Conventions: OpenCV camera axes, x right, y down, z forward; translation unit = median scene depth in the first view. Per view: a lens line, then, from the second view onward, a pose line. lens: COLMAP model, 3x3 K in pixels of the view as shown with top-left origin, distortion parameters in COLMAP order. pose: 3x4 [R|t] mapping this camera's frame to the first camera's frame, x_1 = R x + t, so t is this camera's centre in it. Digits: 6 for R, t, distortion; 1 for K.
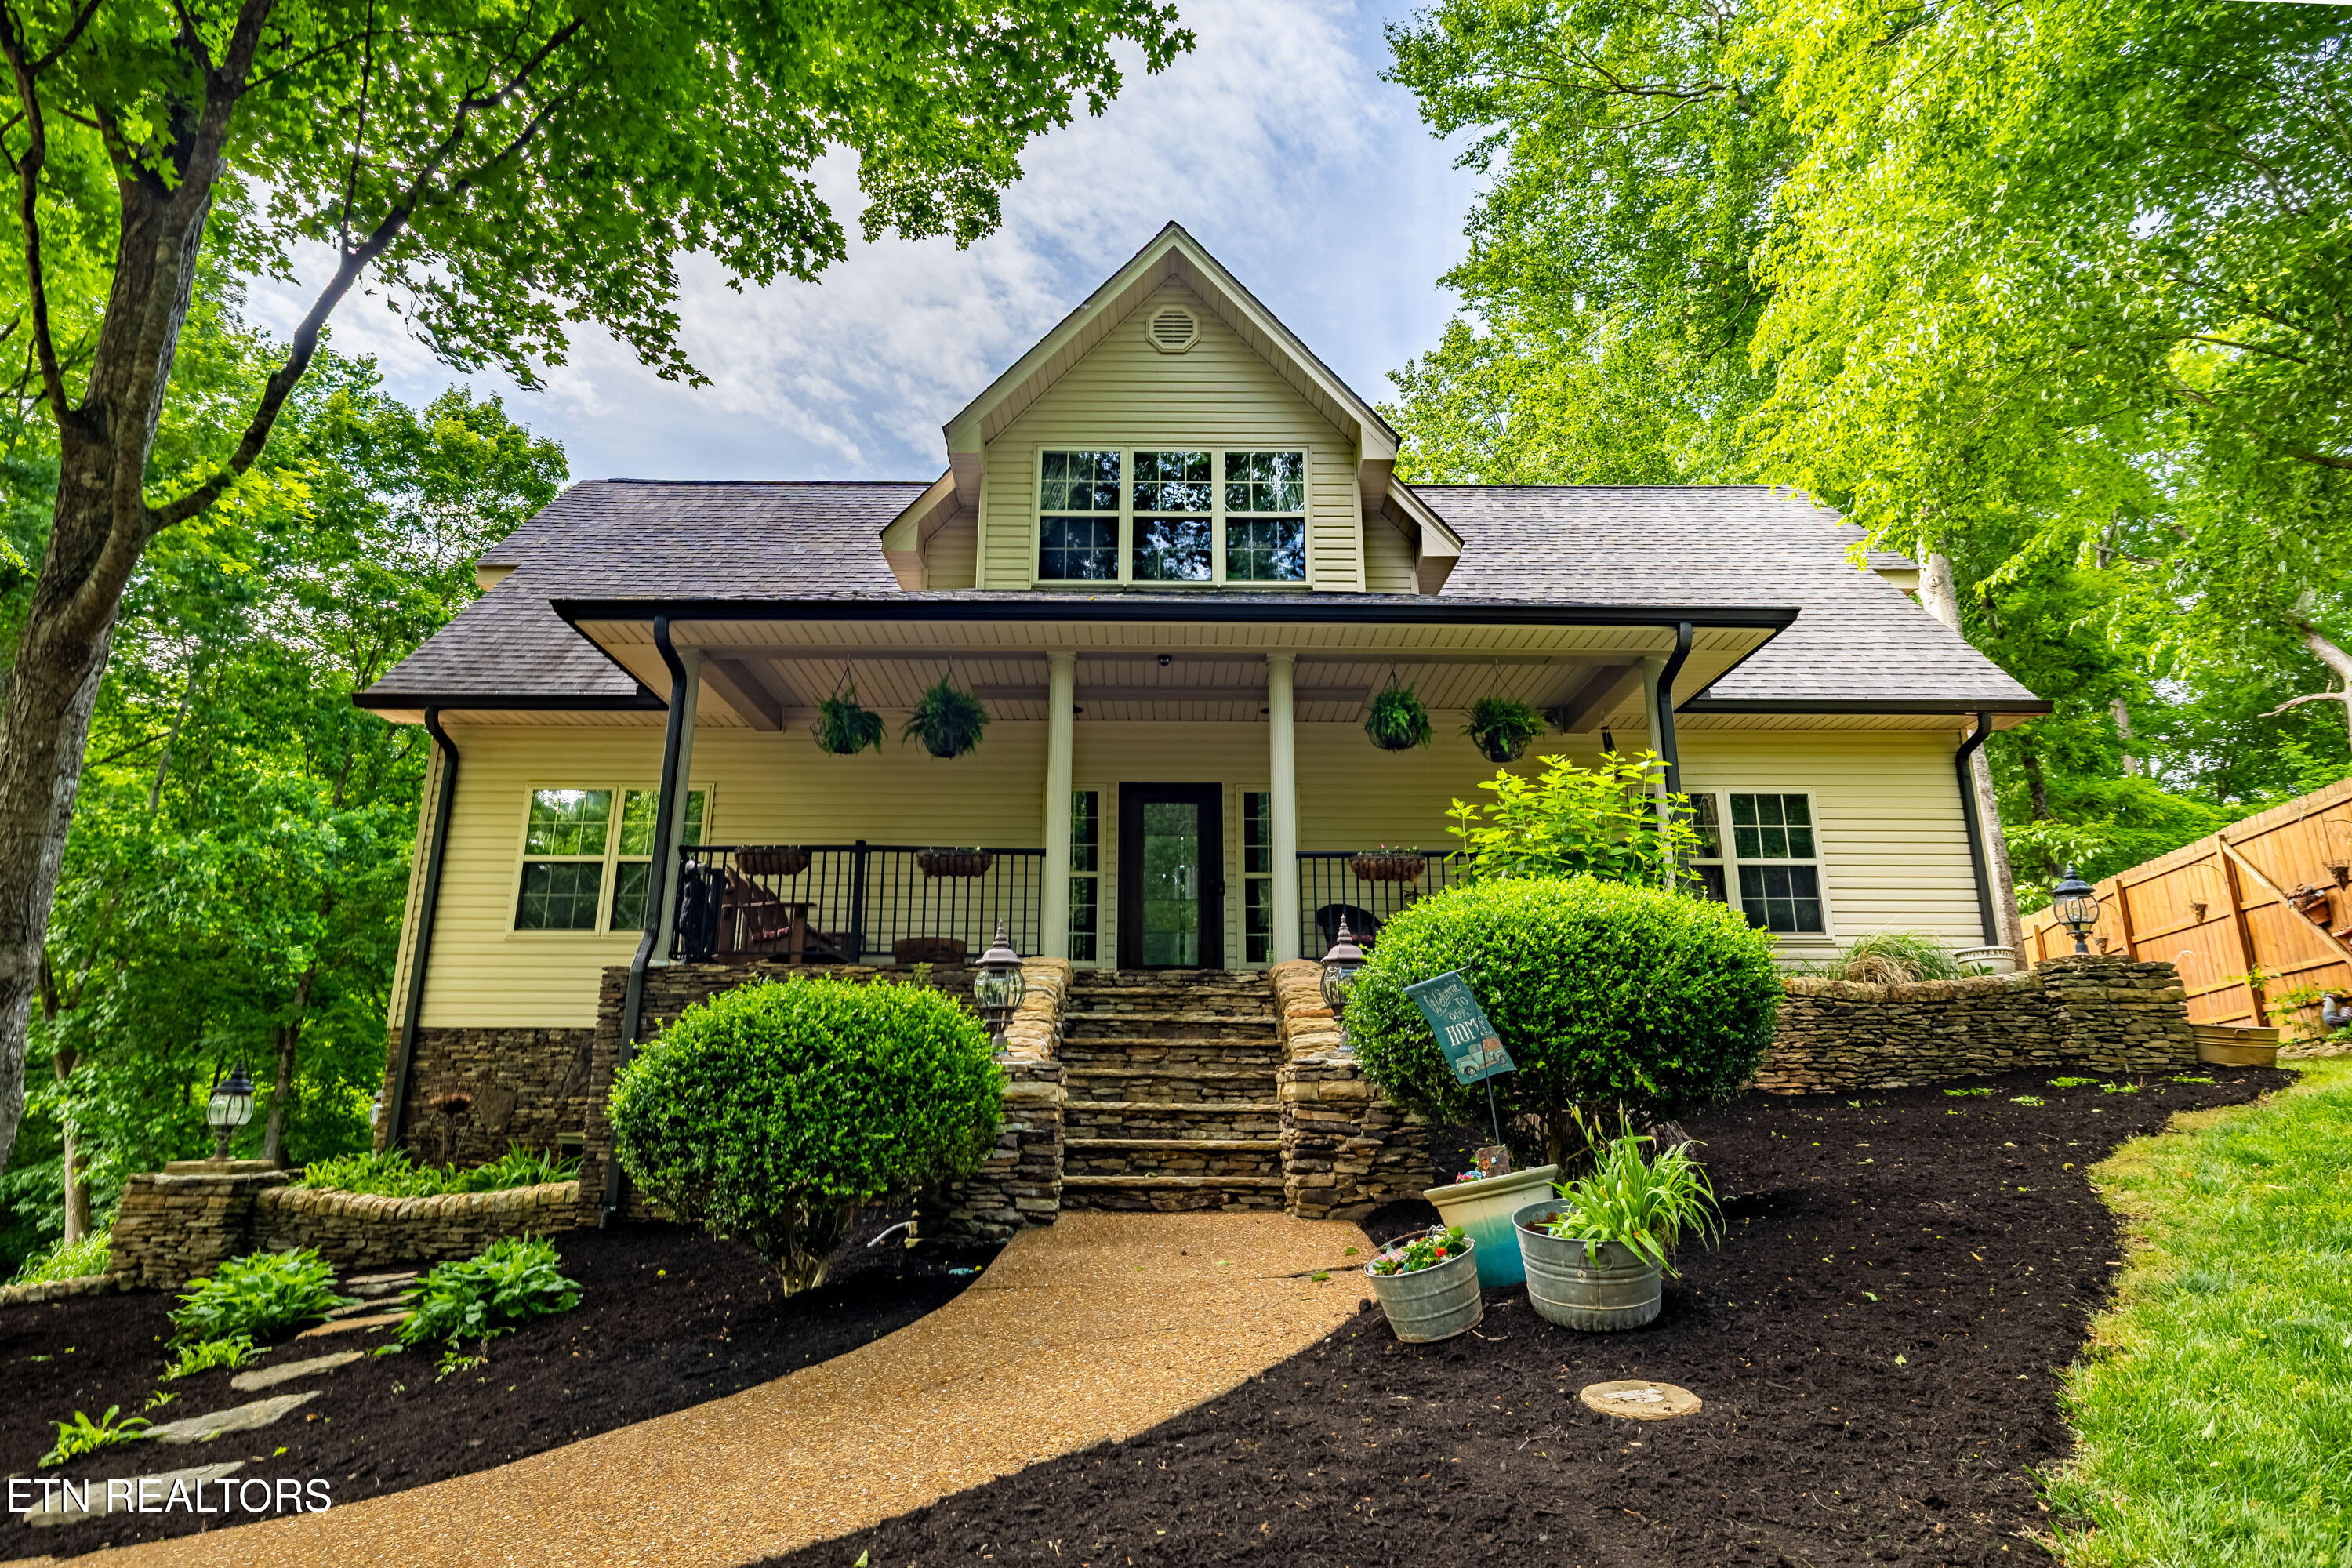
lens RADIAL K [[1230.7, 0, 1187.1], [0, 1230.7, 784.7], [0, 0, 1]] dist [0.000389, -0.001392]
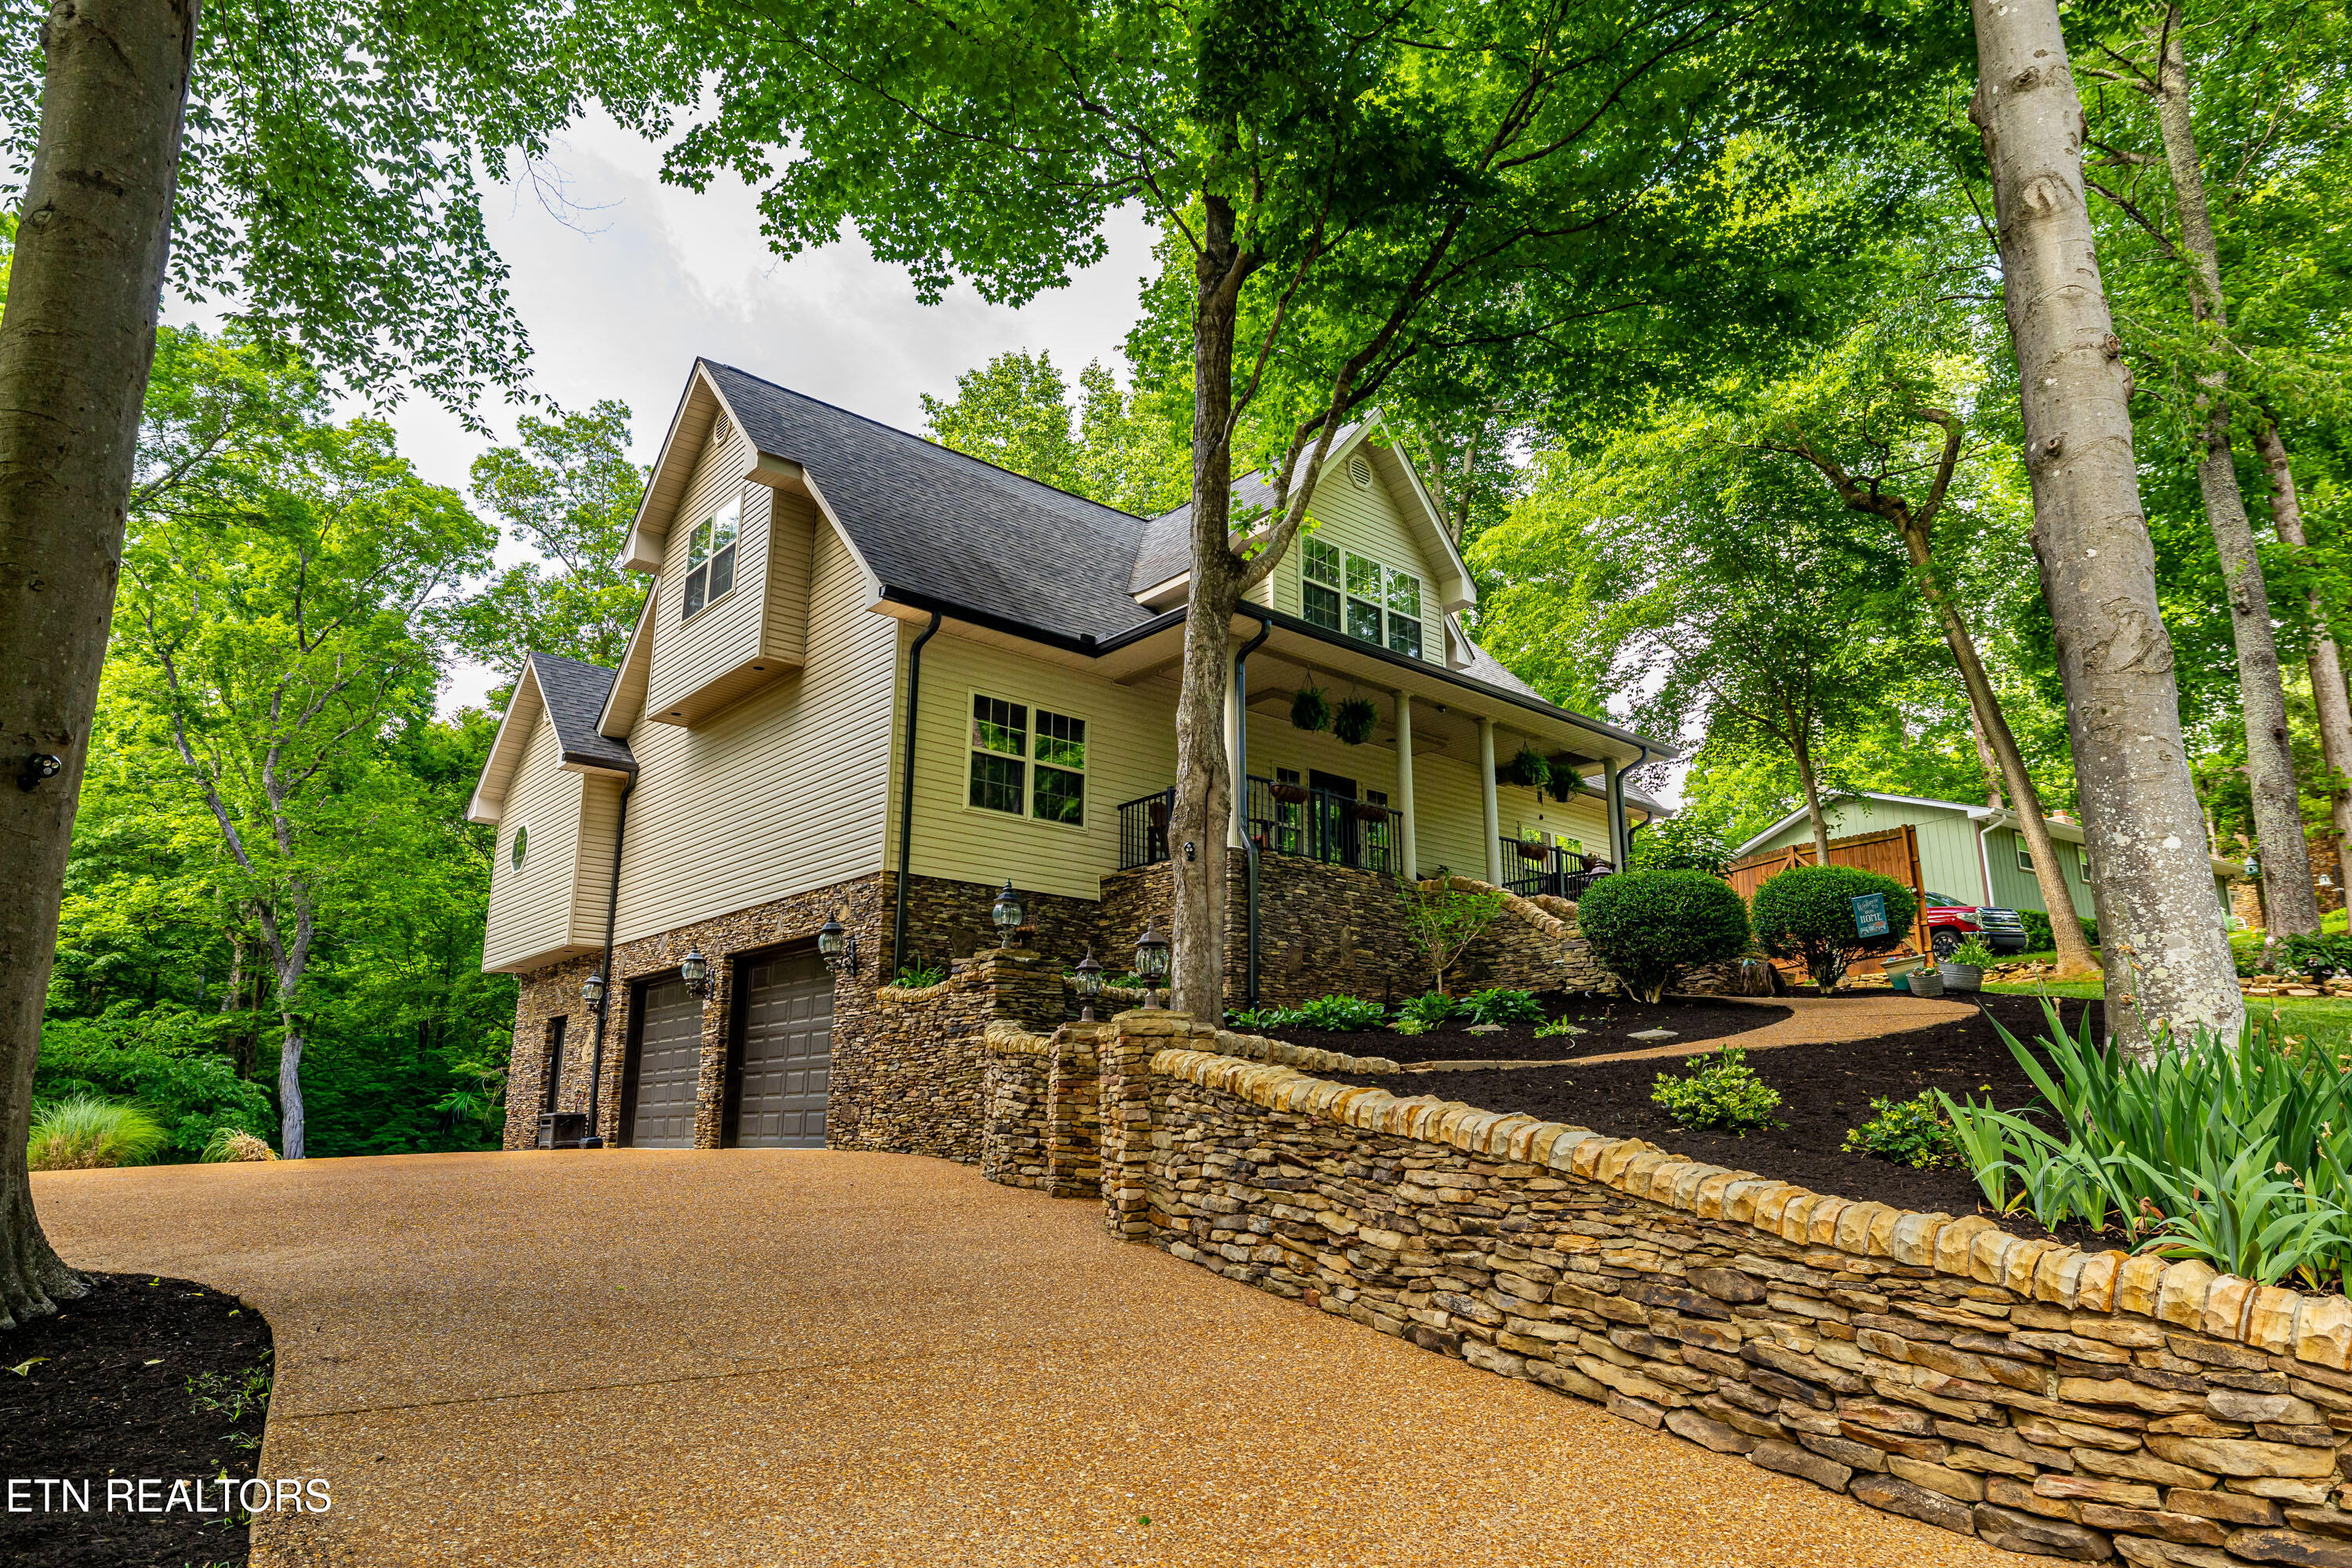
lens RADIAL K [[1447.9, 0, 1161.0], [0, 1447.9, 767.5], [0, 0, 1]] dist [-0.008620, 0.005890]
pose [[0.764325, 0.169113, 0.622260, -1.314579], [-0.167418, 0.983949, -0.061769, 0.139182], [-0.622718, -0.056966, 0.780370, -0.254101]]
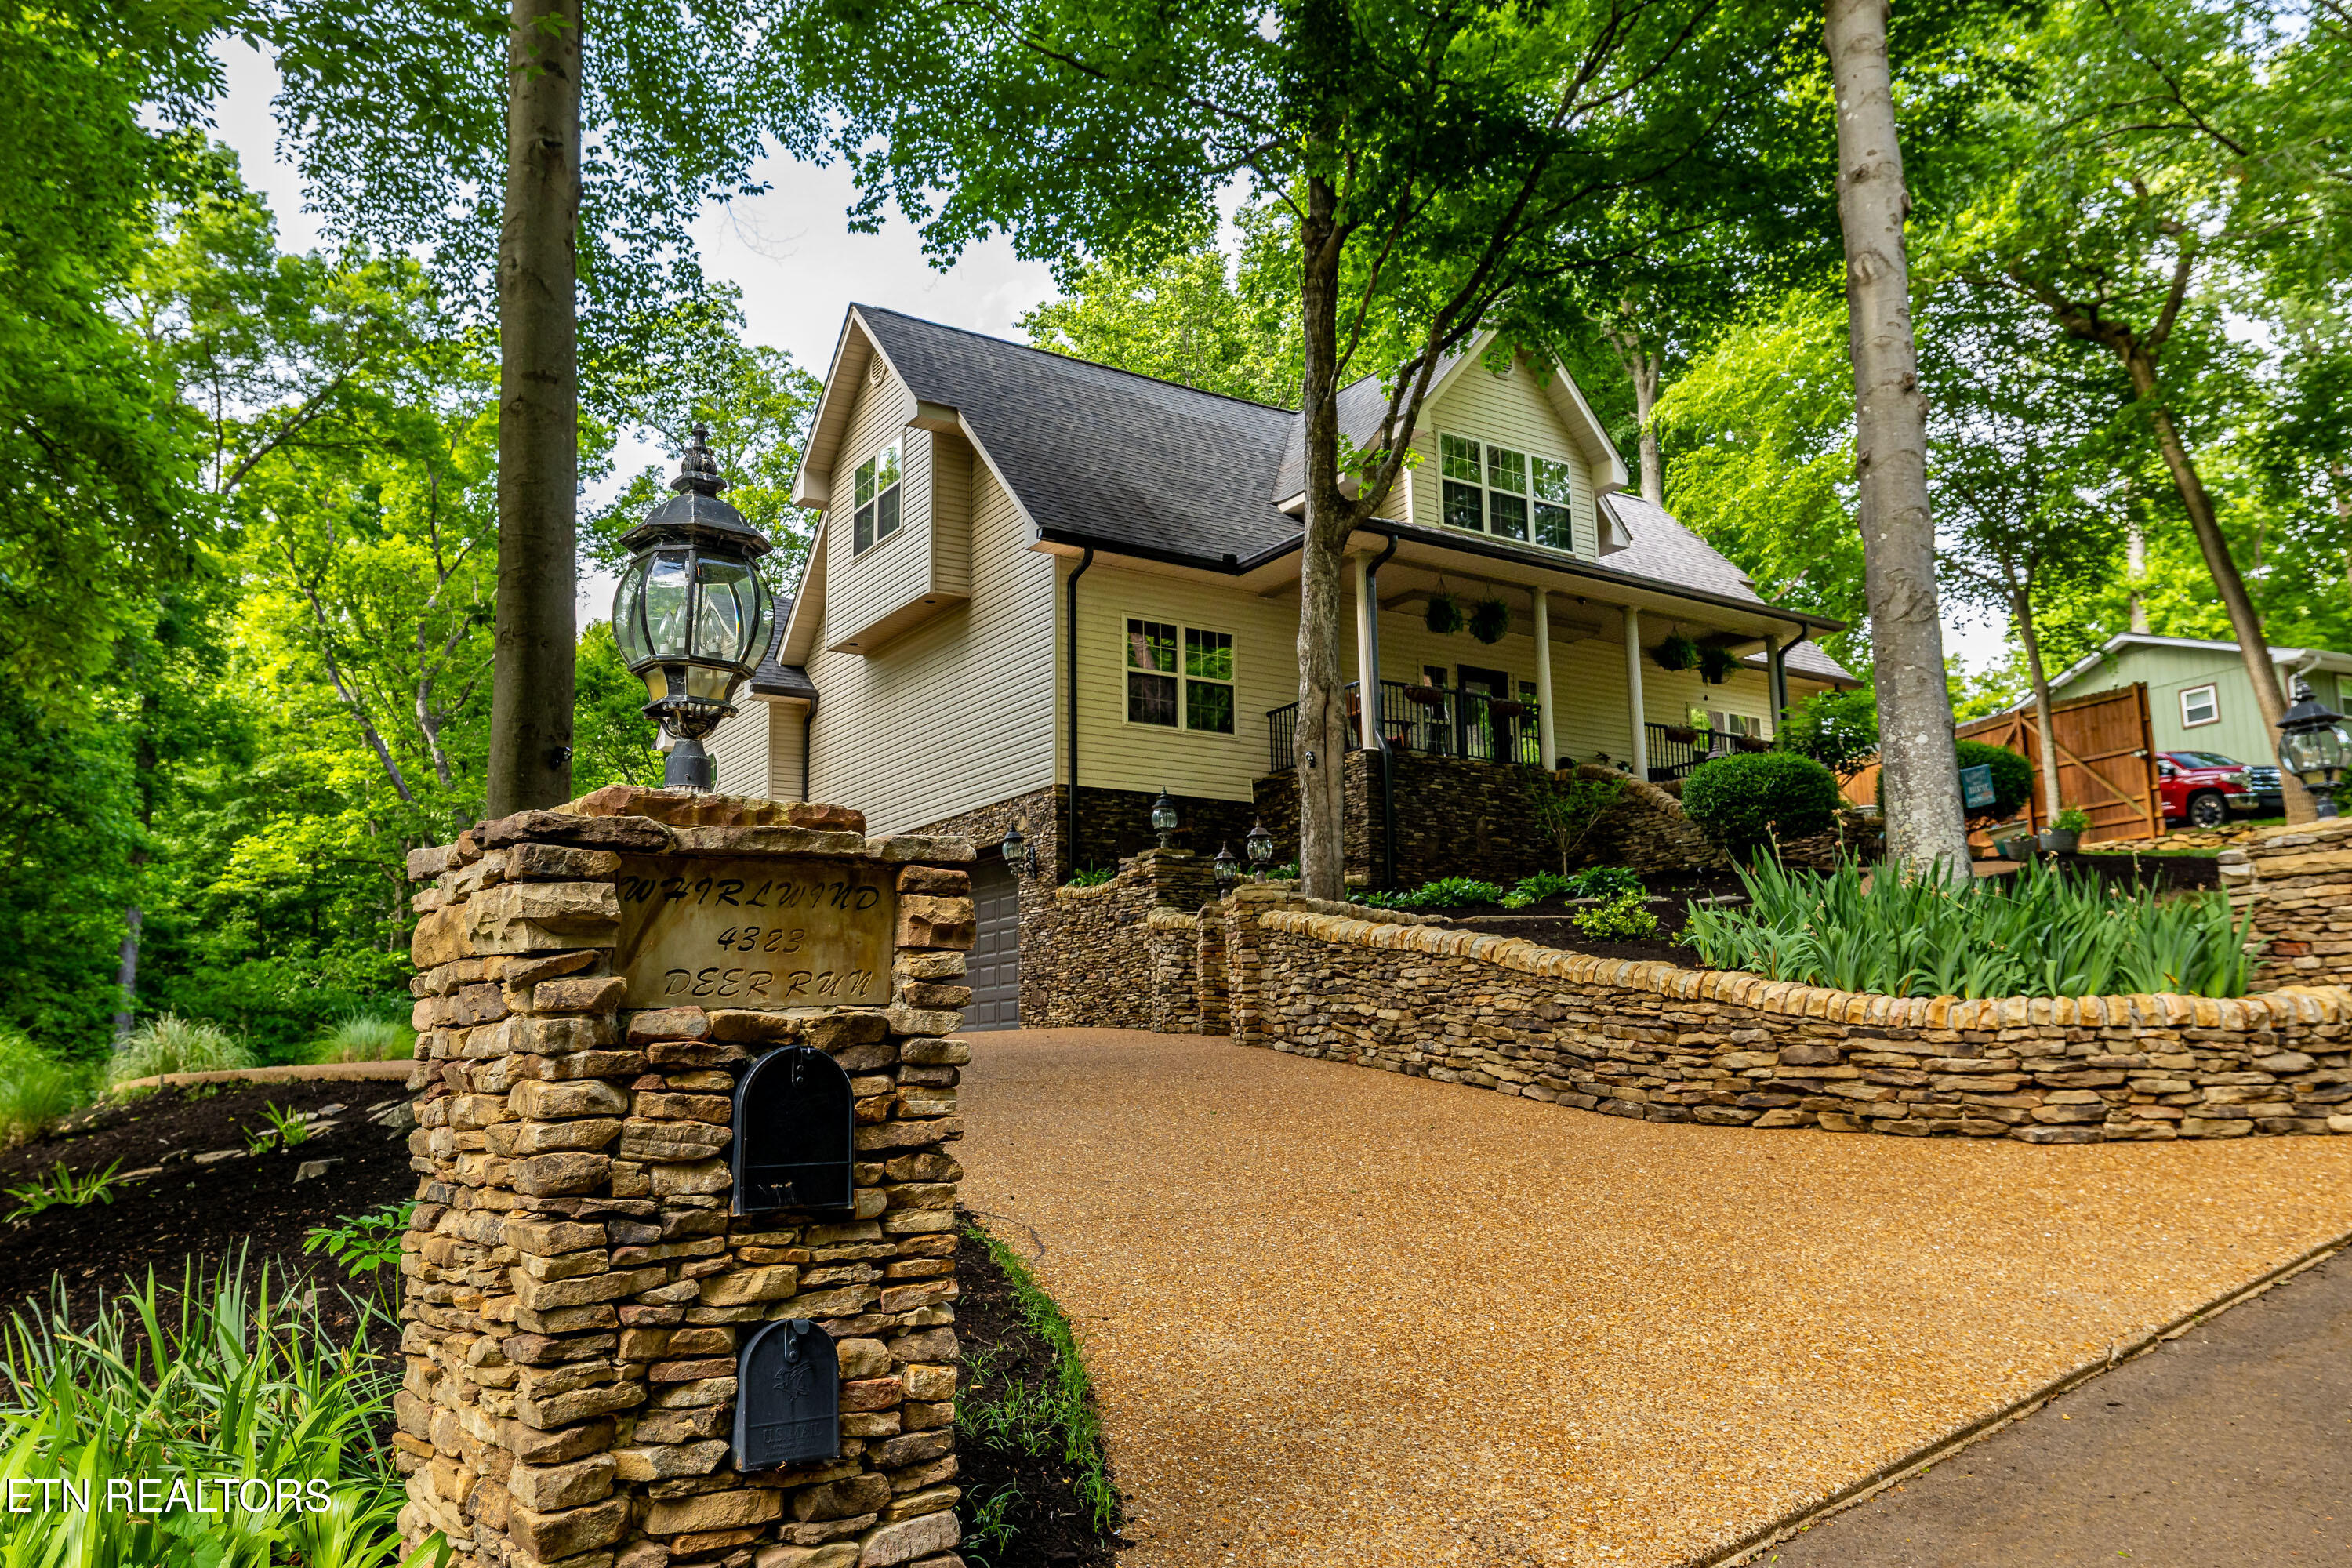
lens RADIAL K [[1742.9, 0, 1168.6], [0, 1742.9, 794.2], [0, 0, 1]] dist [0.034721, 0.001842]
pose [[0.838769, 0.078238, 0.538837, -1.545063], [-0.120747, 0.991709, 0.043965, 0.108940], [-0.530930, -0.101939, 0.841262, -0.654323]]
